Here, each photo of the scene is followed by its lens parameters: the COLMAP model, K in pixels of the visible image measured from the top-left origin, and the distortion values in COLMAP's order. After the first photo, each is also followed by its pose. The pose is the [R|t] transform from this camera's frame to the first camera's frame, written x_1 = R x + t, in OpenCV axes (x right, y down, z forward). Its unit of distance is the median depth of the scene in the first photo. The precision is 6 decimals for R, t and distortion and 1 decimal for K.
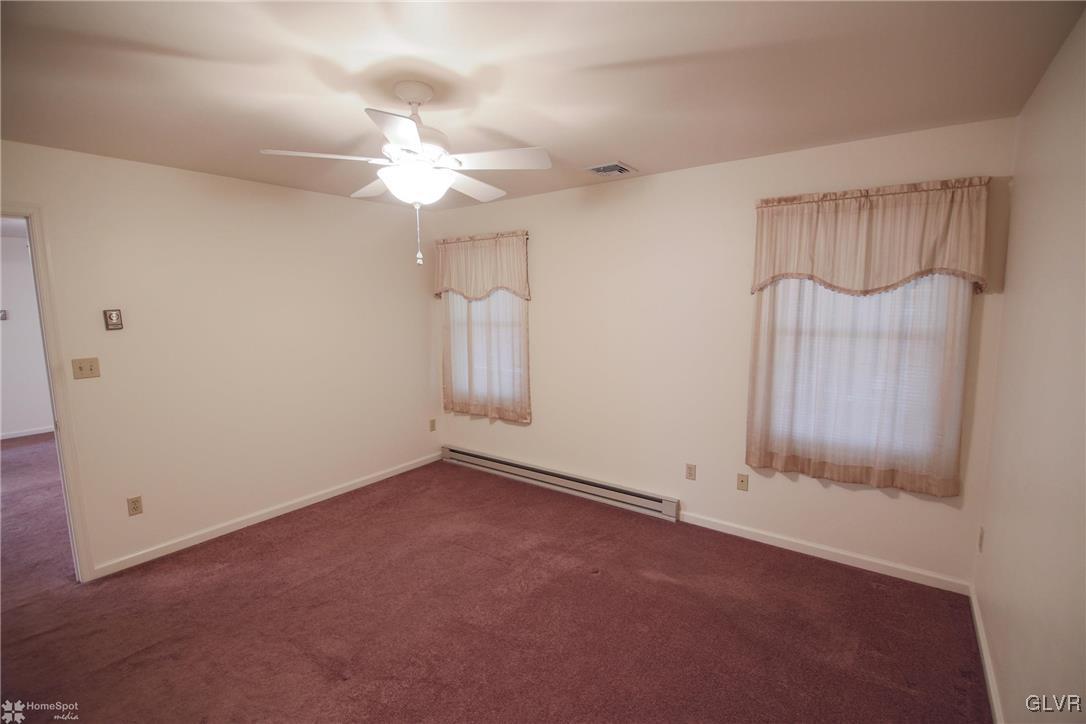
lens RADIAL K [[488.4, 0, 552.3], [0, 488.4, 361.5], [0, 0, 1]] dist [-0.007485, -0.005078]
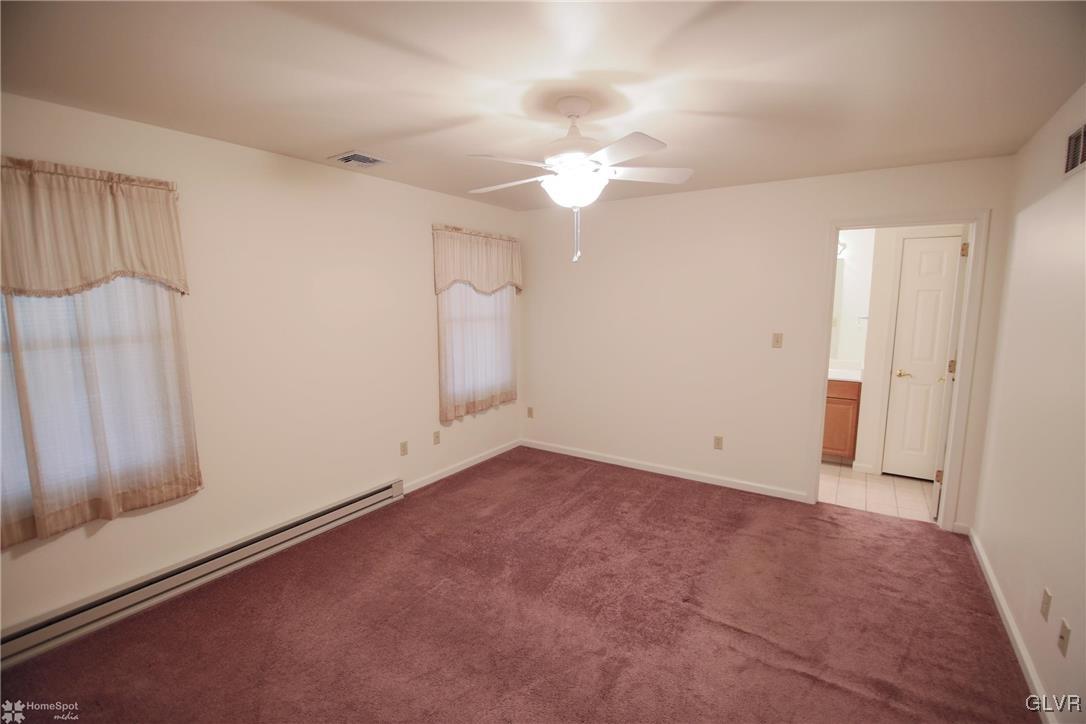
lens RADIAL K [[488.4, 0, 550.6], [0, 488.4, 367.4], [0, 0, 1]] dist [-0.007485, -0.005078]
pose [[-0.051490, -0.129946, 0.990183, -0.843569], [0.129225, 0.982296, 0.135631, -0.071245], [-0.990277, 0.134941, -0.033786, 0.675080]]
